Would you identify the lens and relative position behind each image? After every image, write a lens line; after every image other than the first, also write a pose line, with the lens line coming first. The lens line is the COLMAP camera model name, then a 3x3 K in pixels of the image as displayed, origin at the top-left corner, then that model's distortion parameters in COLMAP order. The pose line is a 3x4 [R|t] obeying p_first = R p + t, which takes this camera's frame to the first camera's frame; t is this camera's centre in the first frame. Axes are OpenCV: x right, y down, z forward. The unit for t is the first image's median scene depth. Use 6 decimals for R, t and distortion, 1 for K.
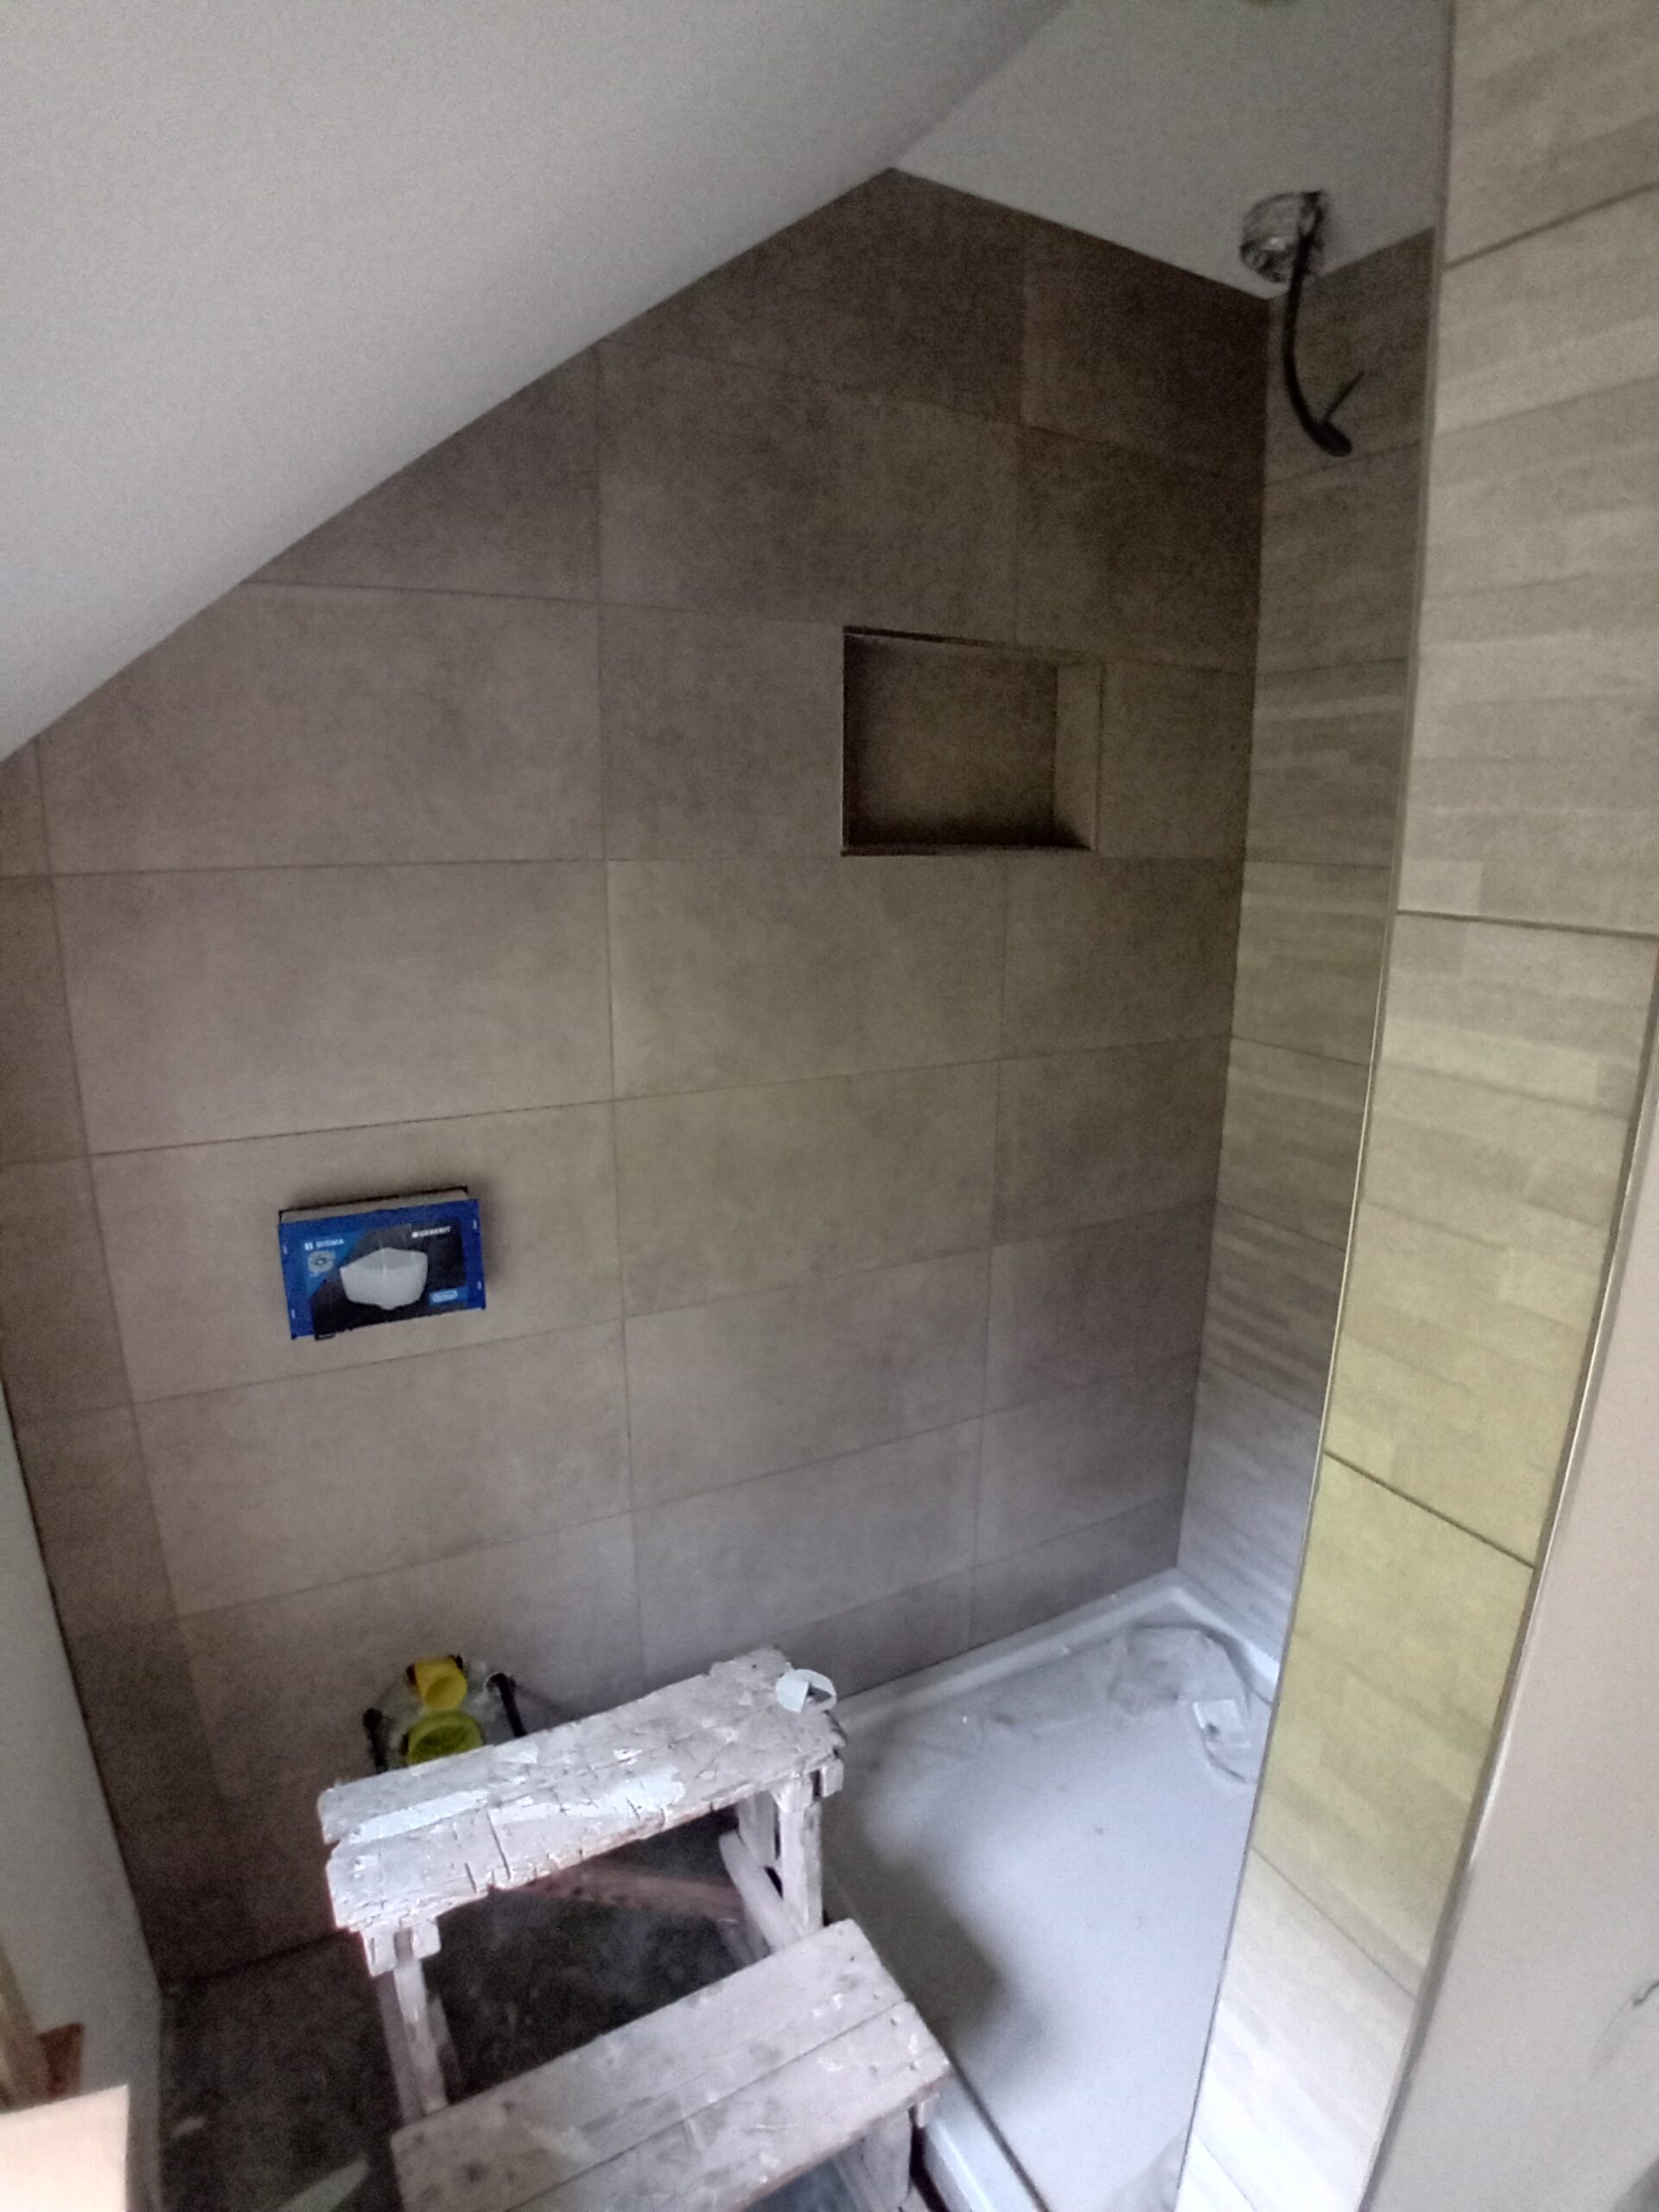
lens RADIAL K [[1110.8, 0, 825.9], [0, 1110.8, 1087.2], [0, 0, 1]] dist [-0.140195, 0.032281]
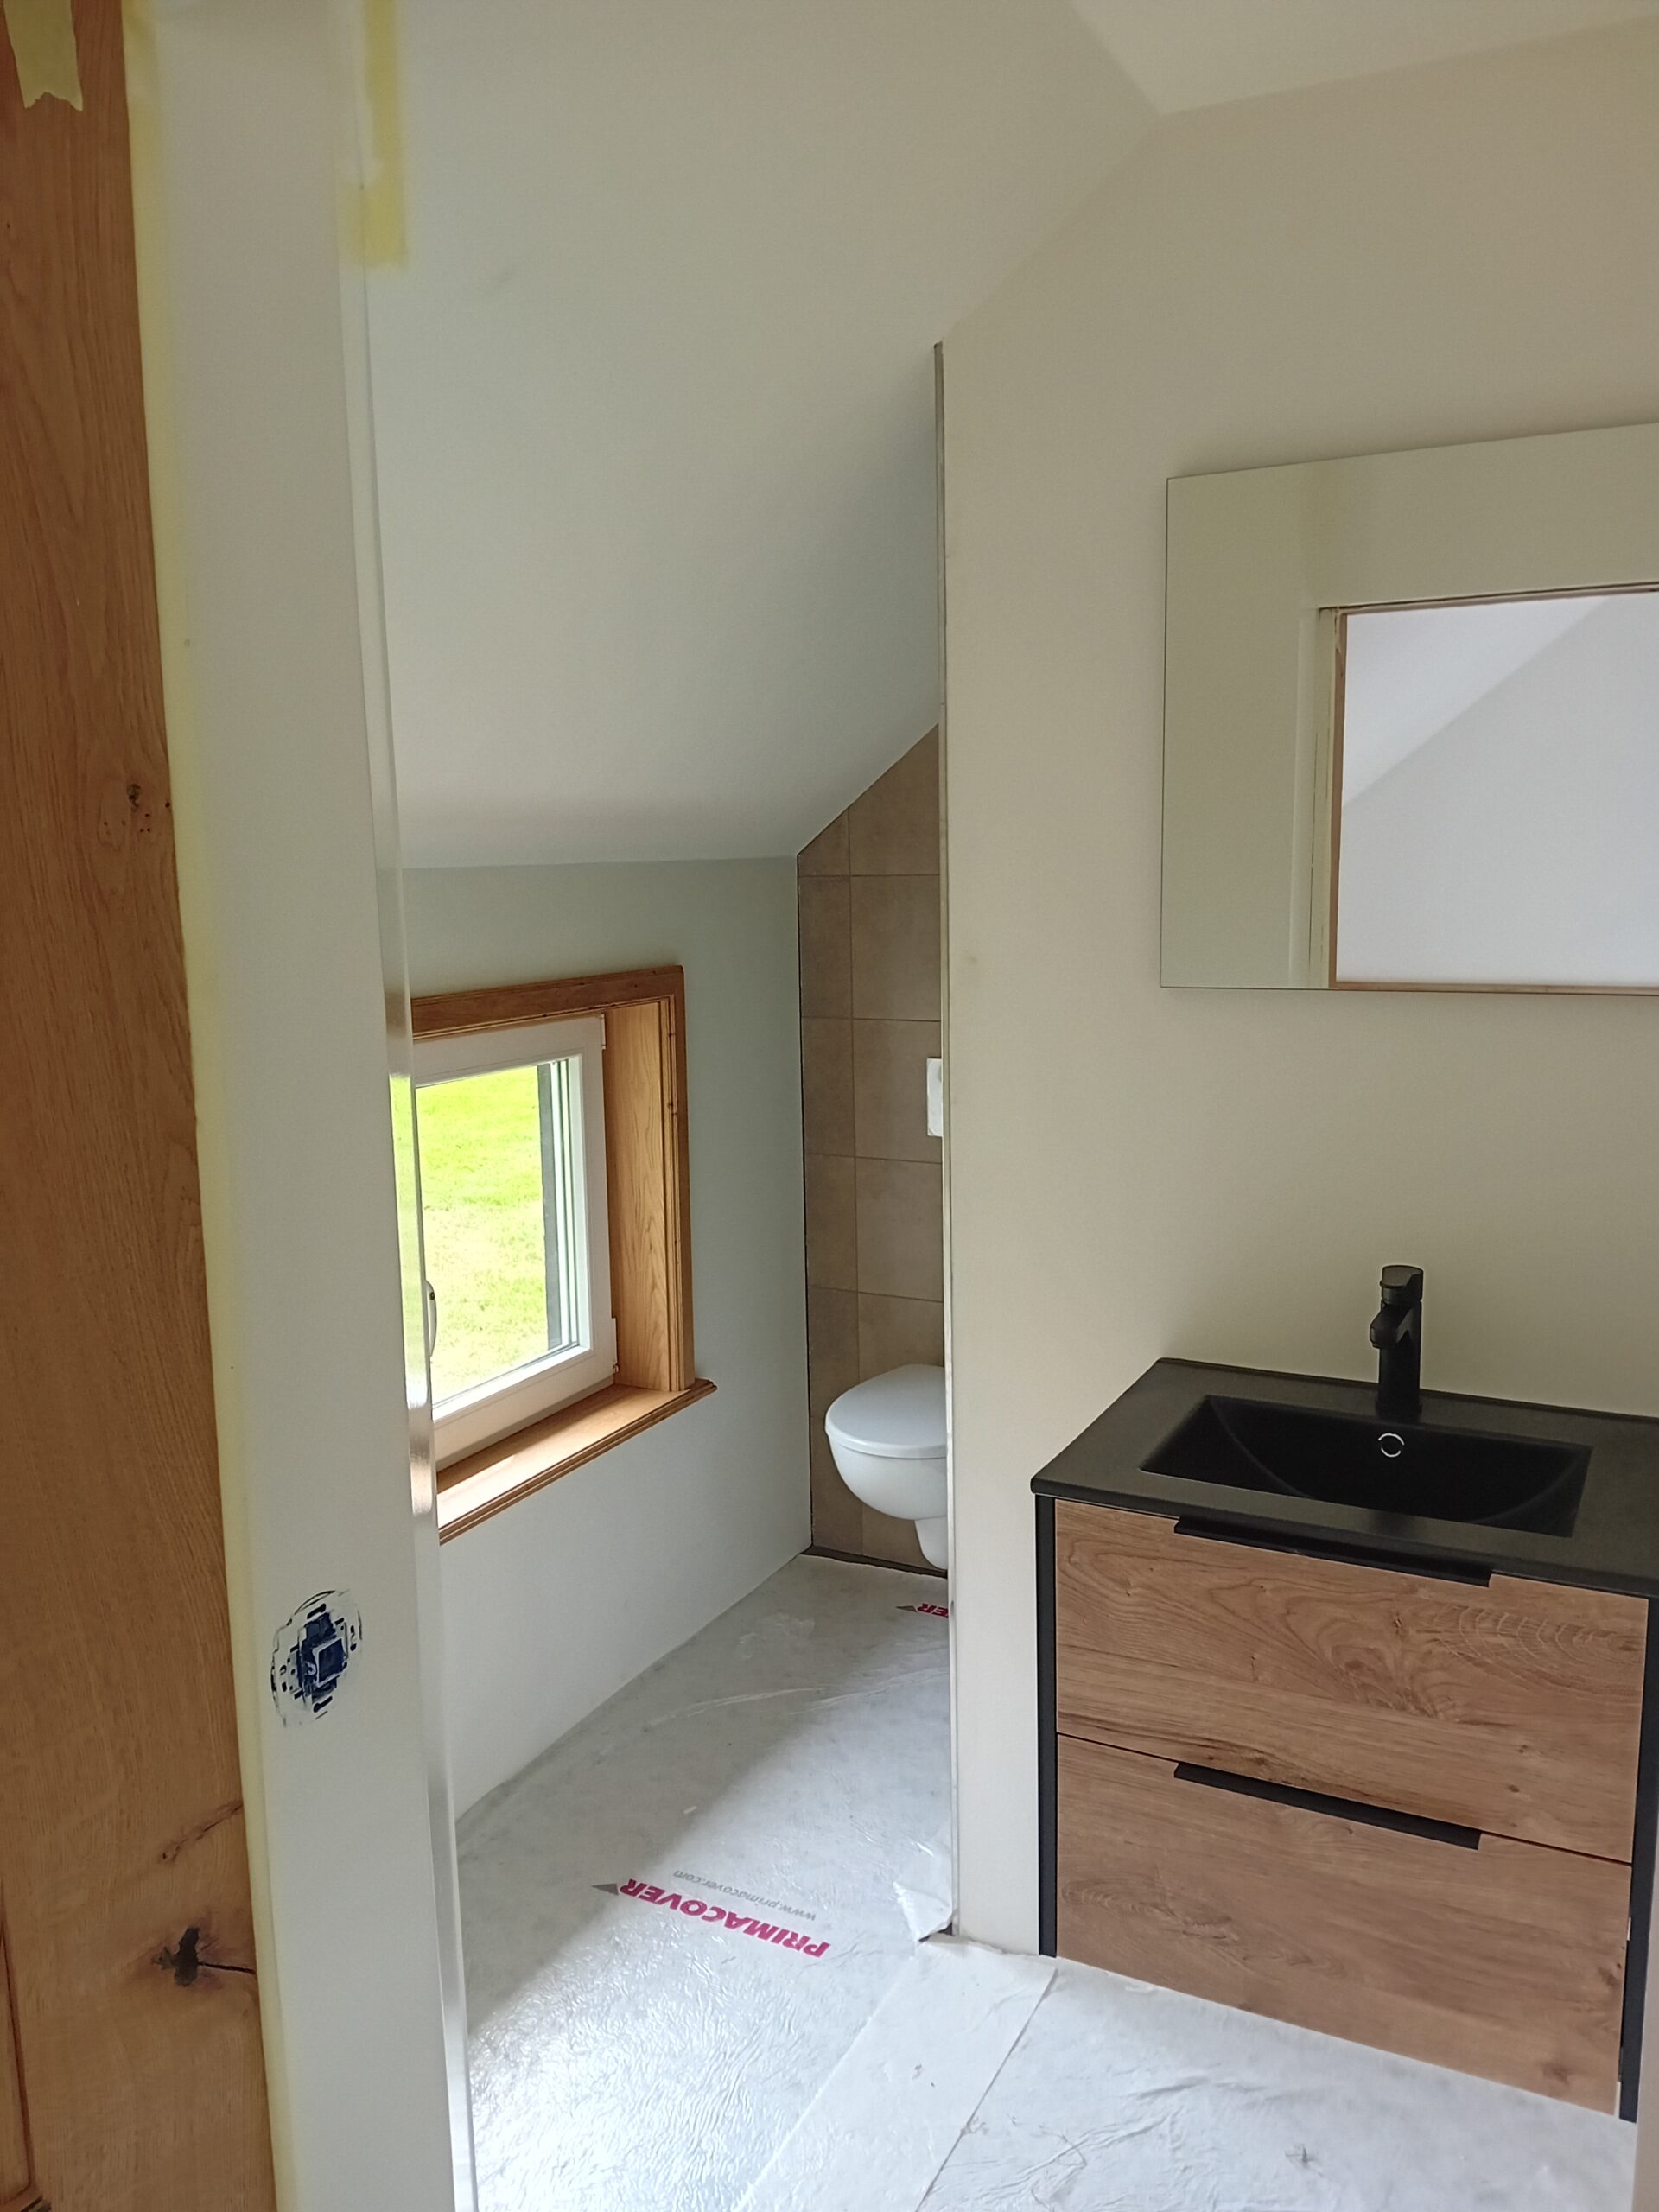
lens RADIAL K [[1674.3, 0, 829.5], [0, 1674.3, 1106.0], [0, 0, 1]] dist [0.010832, -0.059584]
pose [[0.570294, 0.104521, -0.814764, 3.400001], [-0.160945, 0.986865, 0.013946, 0.352788], [0.805519, 0.123179, 0.579625, -1.545013]]
